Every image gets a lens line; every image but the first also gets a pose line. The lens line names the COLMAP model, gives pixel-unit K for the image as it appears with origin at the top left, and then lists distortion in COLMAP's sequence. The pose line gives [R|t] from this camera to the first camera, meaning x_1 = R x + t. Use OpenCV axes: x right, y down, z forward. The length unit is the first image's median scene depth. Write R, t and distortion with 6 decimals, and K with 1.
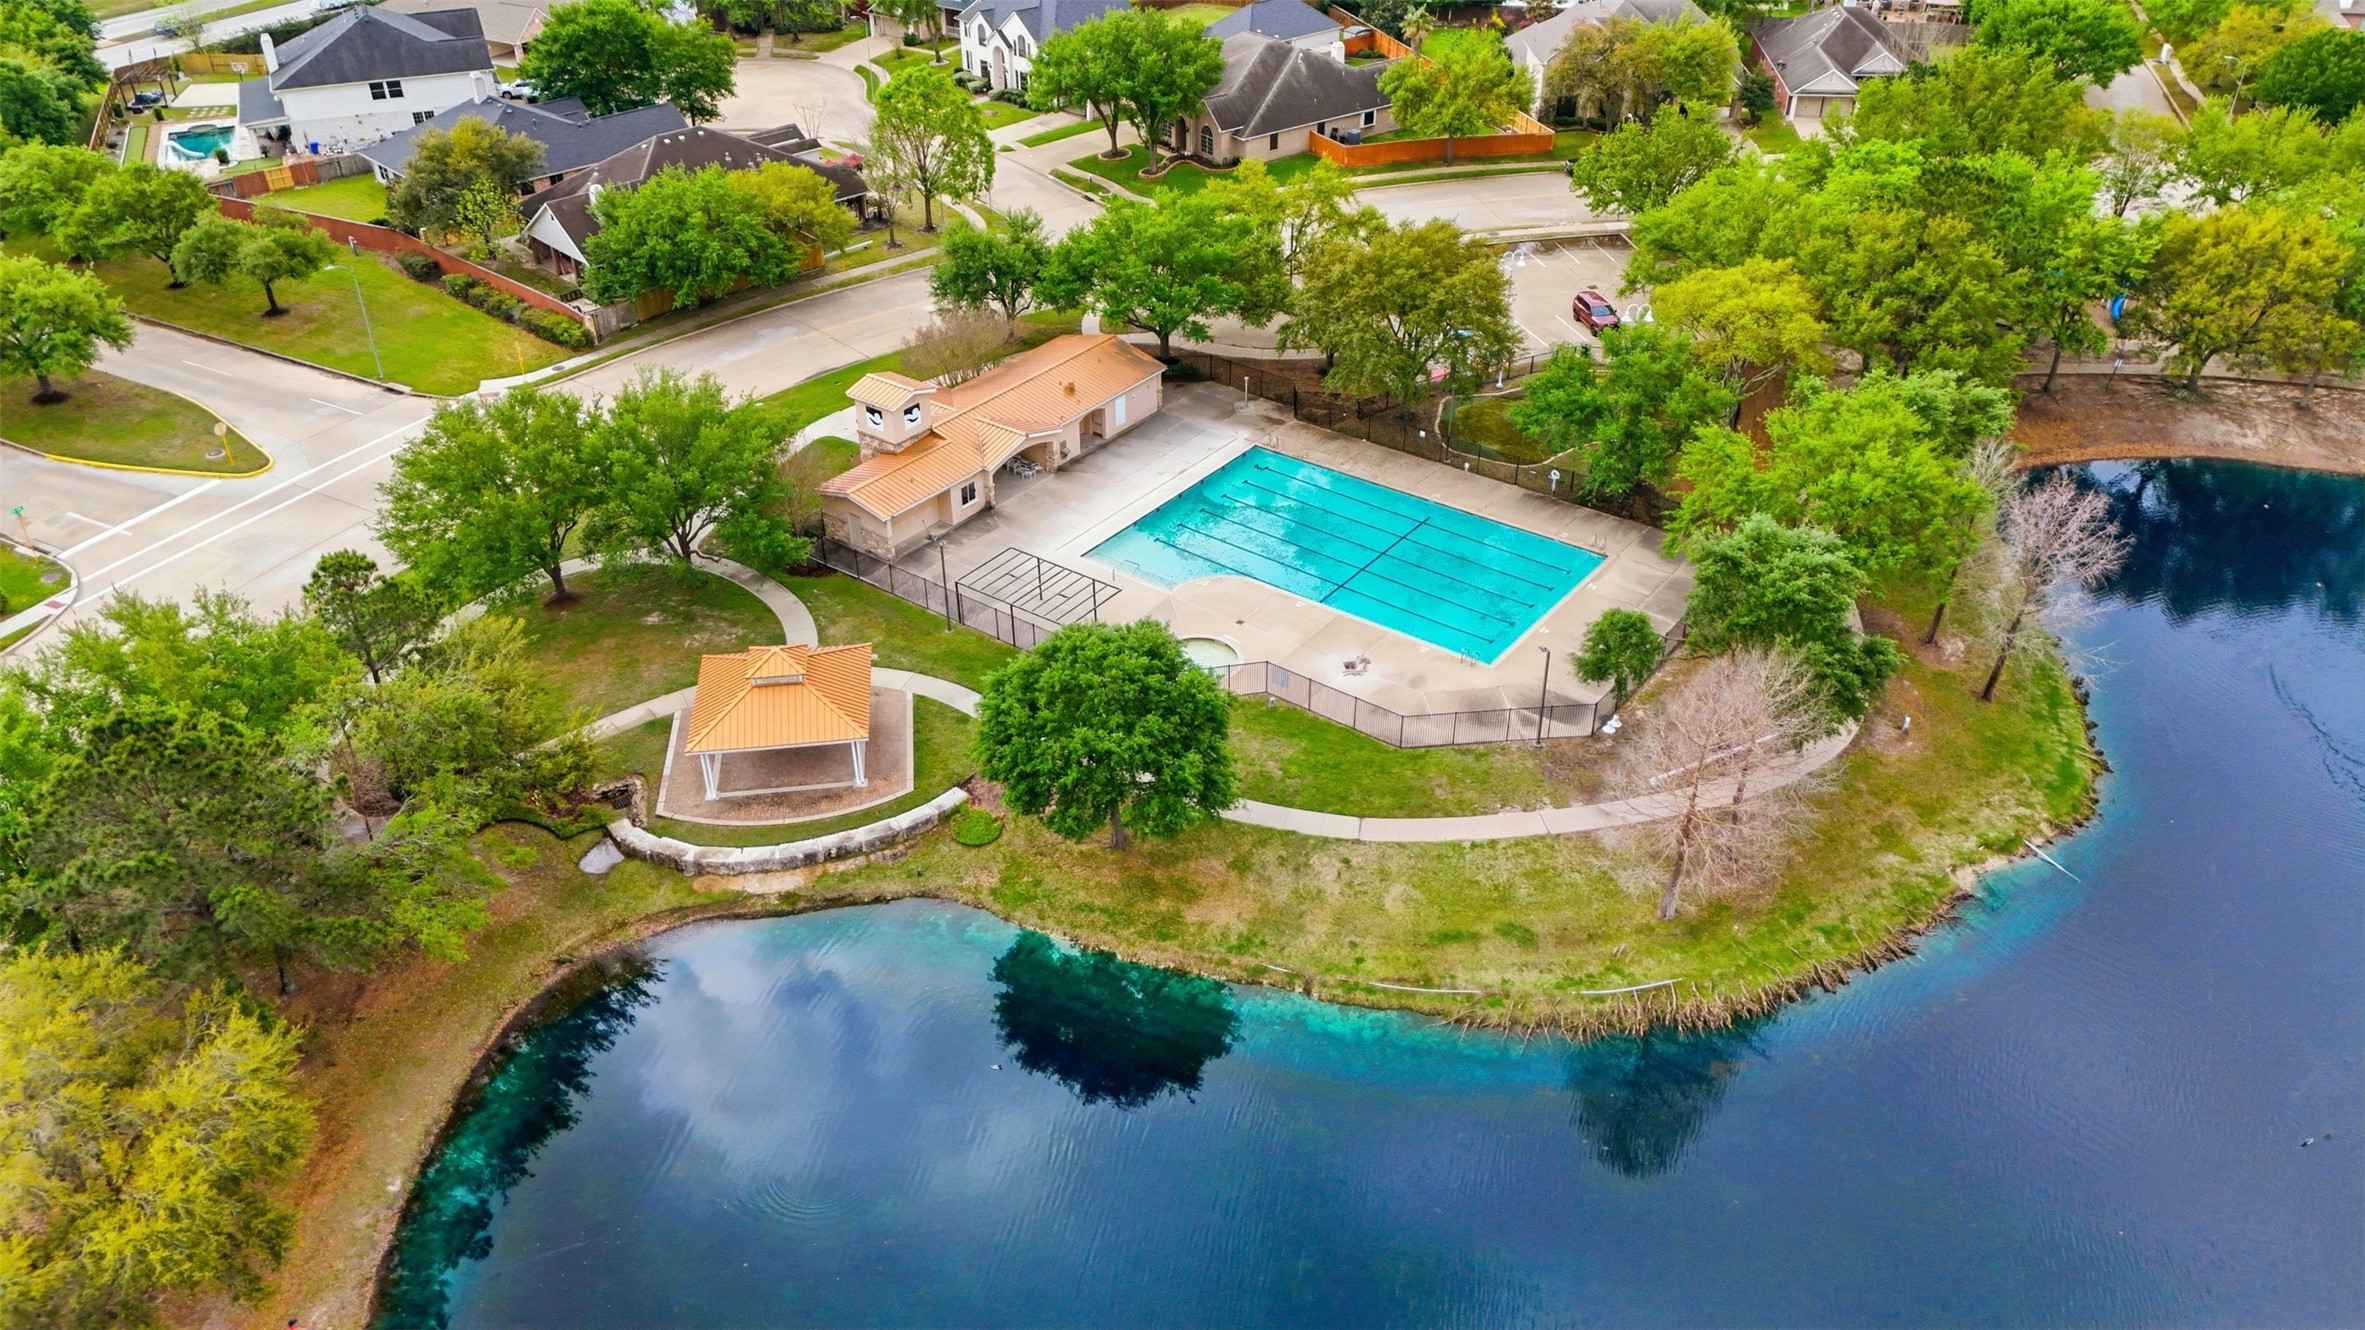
lens RADIAL K [[1760.8, 0, 1182.5], [0, 1760.8, 665.0], [0, 0, 1]] dist [0.066698, -0.005225]
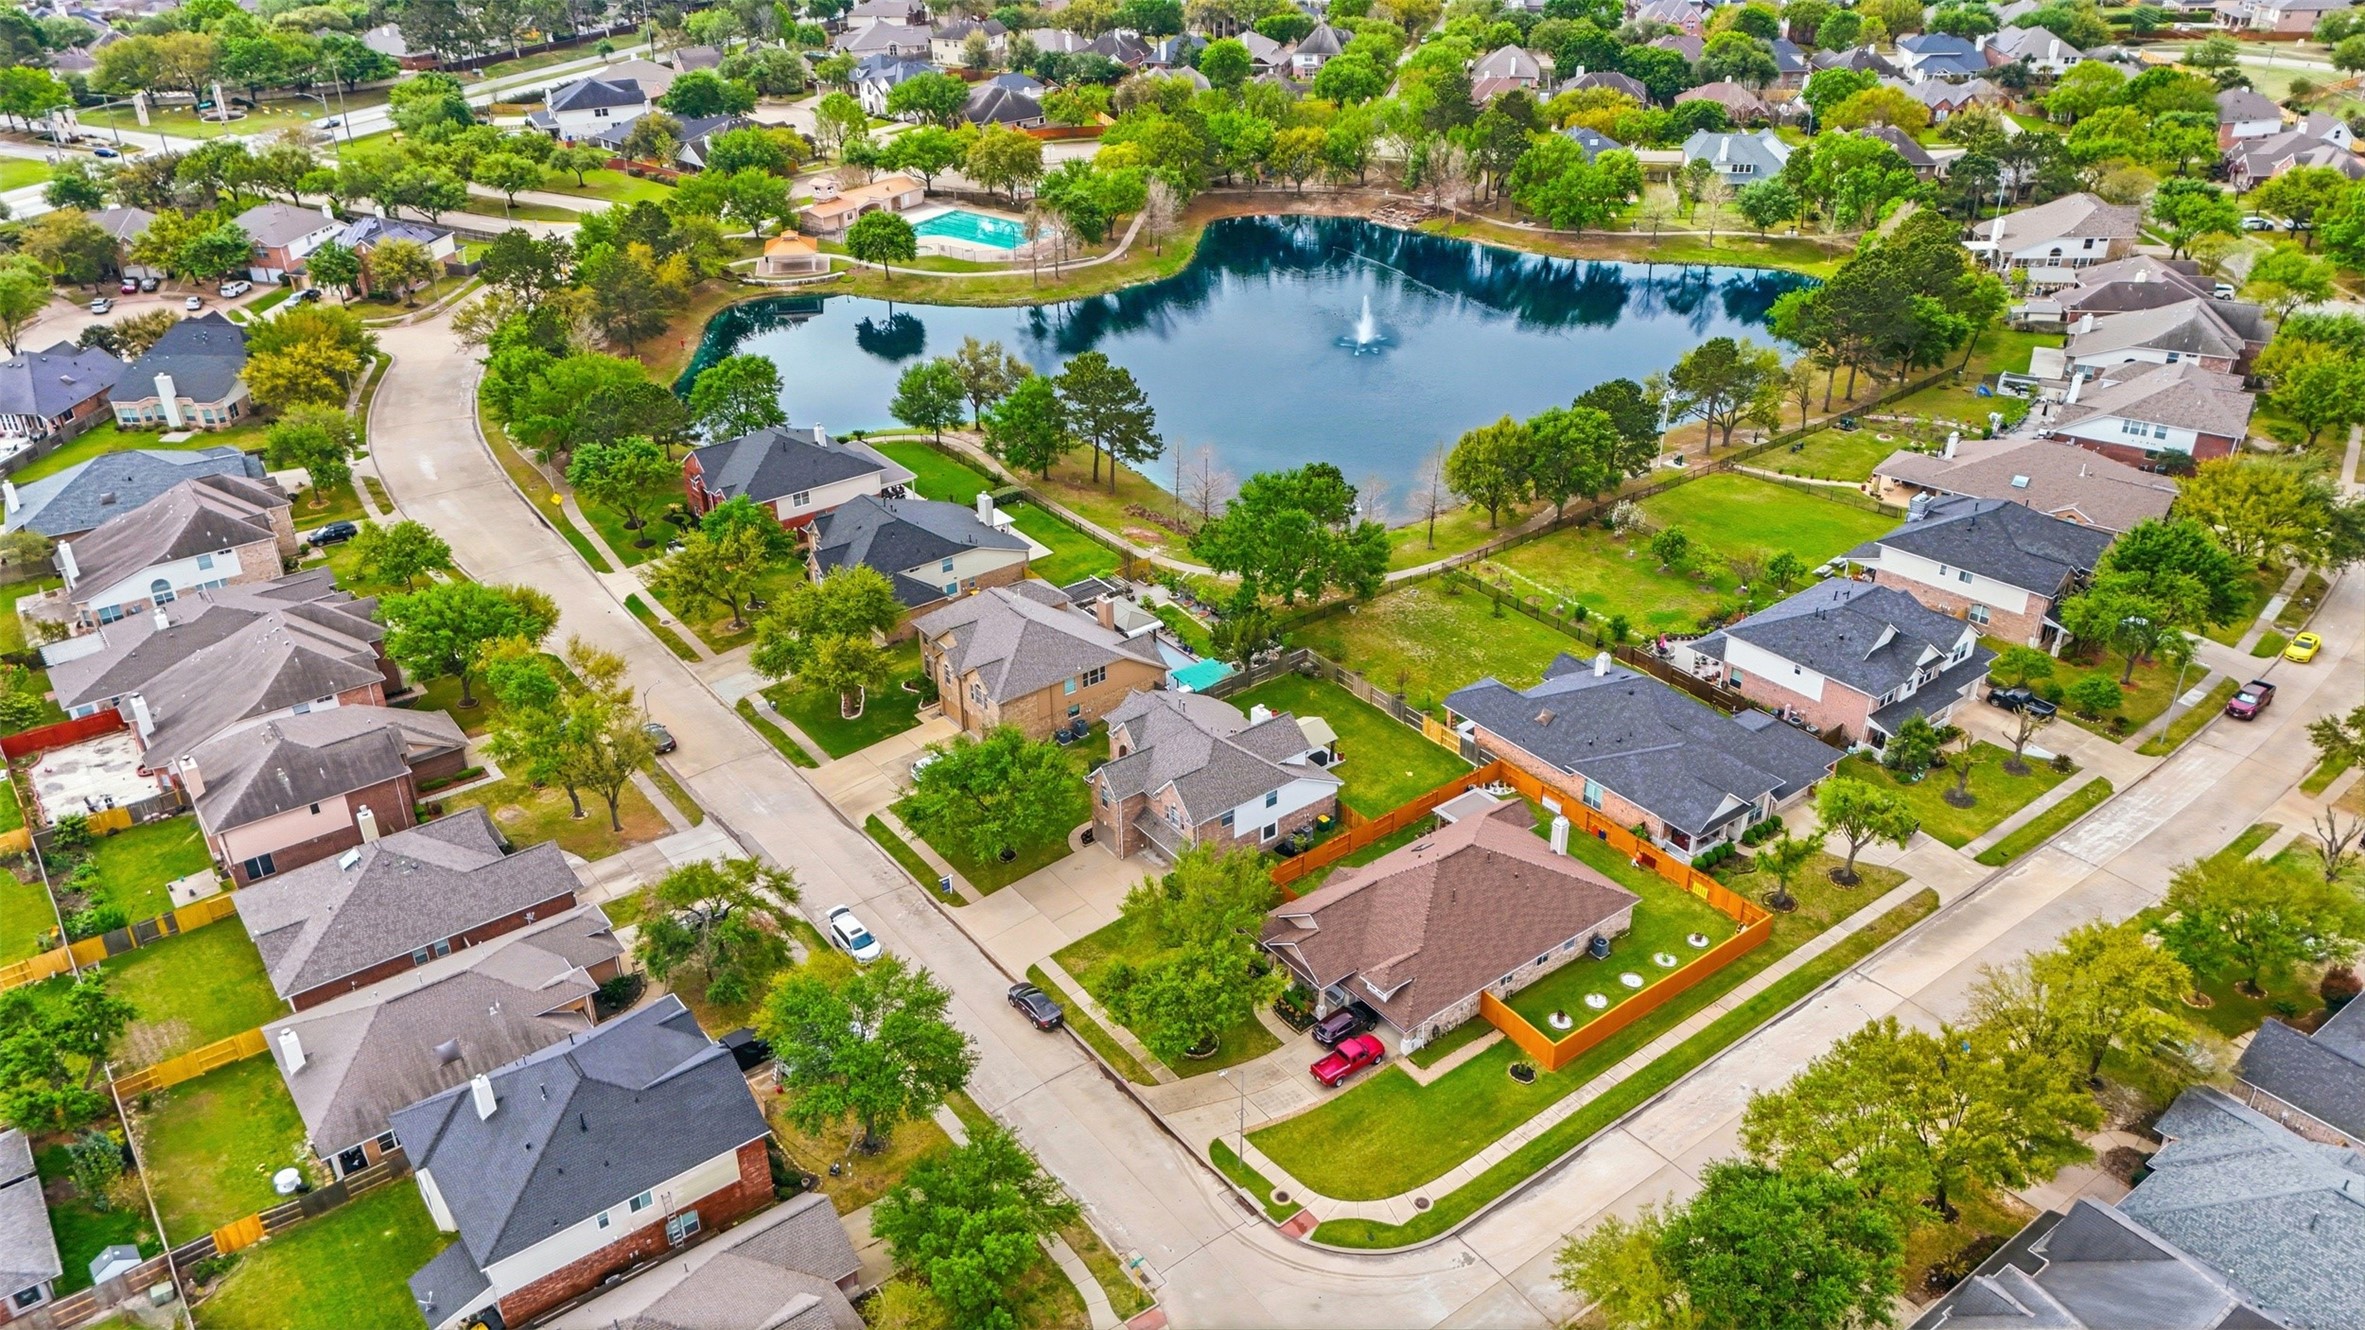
lens RADIAL K [[1760.8, 0, 1182.5], [0, 1760.8, 665.0], [0, 0, 1]] dist [0.066698, -0.005225]
pose [[0.999450, -0.020799, 0.025823, 0.267148], [0.022660, 0.997002, -0.073989, 0.691076], [-0.024207, 0.074534, 0.996925, -1.498787]]
